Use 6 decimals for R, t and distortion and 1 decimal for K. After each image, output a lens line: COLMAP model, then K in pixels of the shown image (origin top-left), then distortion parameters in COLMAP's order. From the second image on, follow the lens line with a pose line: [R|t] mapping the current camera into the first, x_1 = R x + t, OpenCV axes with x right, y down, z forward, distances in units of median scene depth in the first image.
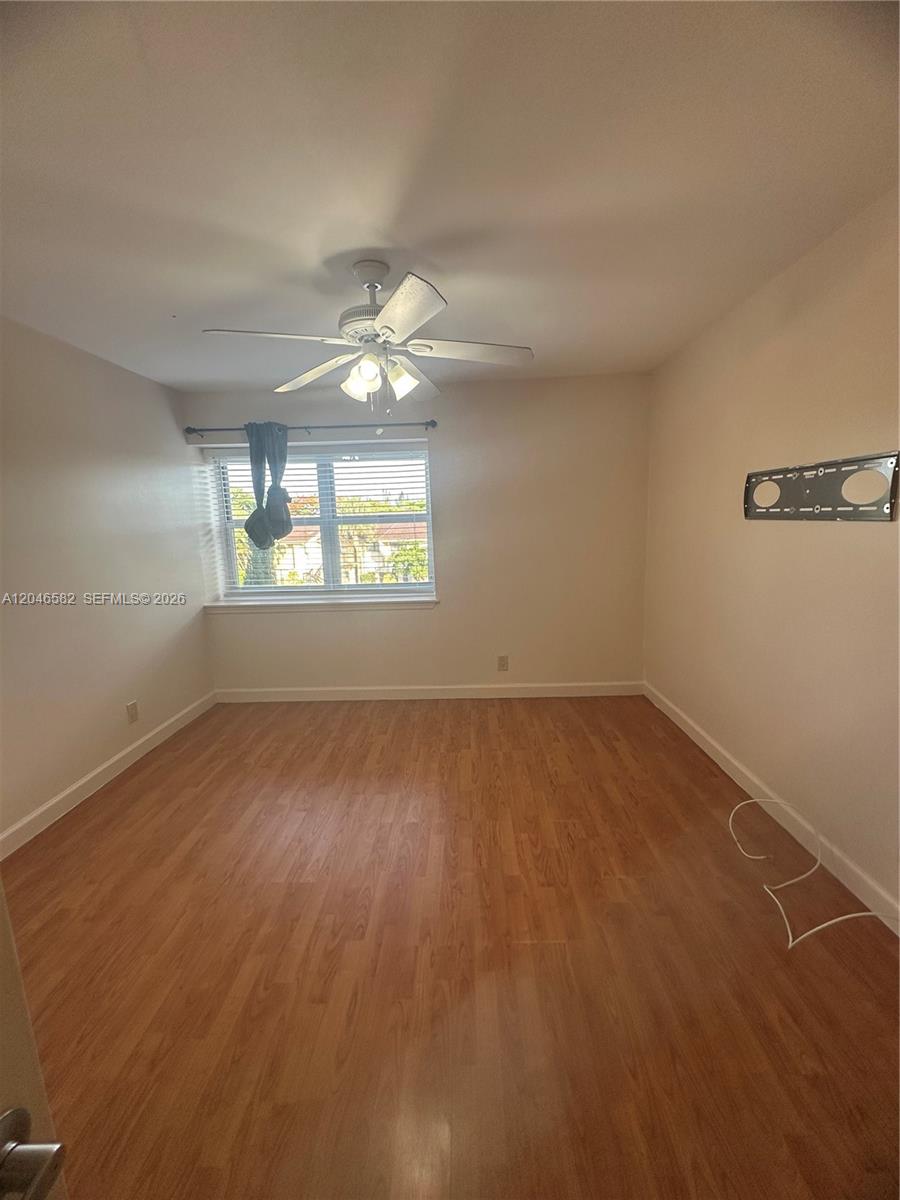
lens RADIAL K [[477.8, 0, 448.6], [0, 477.8, 597.6], [0, 0, 1]] dist [-0.004085, 0.000543]
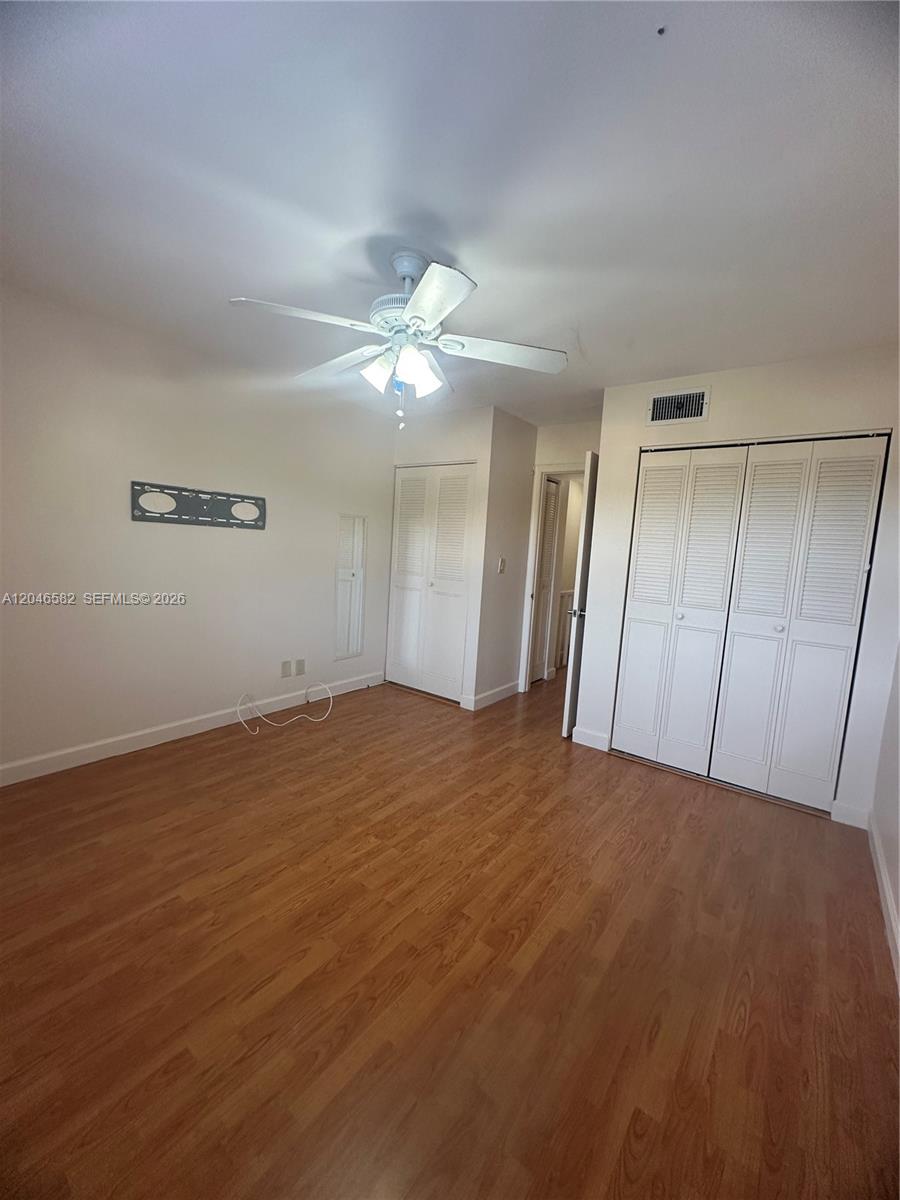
lens RADIAL K [[477.8, 0, 448.6], [0, 477.8, 597.6], [0, 0, 1]] dist [-0.004085, 0.000543]
pose [[-0.811162, -0.077199, 0.579703, -0.753543], [0.063201, 0.973872, 0.218127, -0.206042], [-0.581396, 0.213574, -0.785089, 1.670441]]
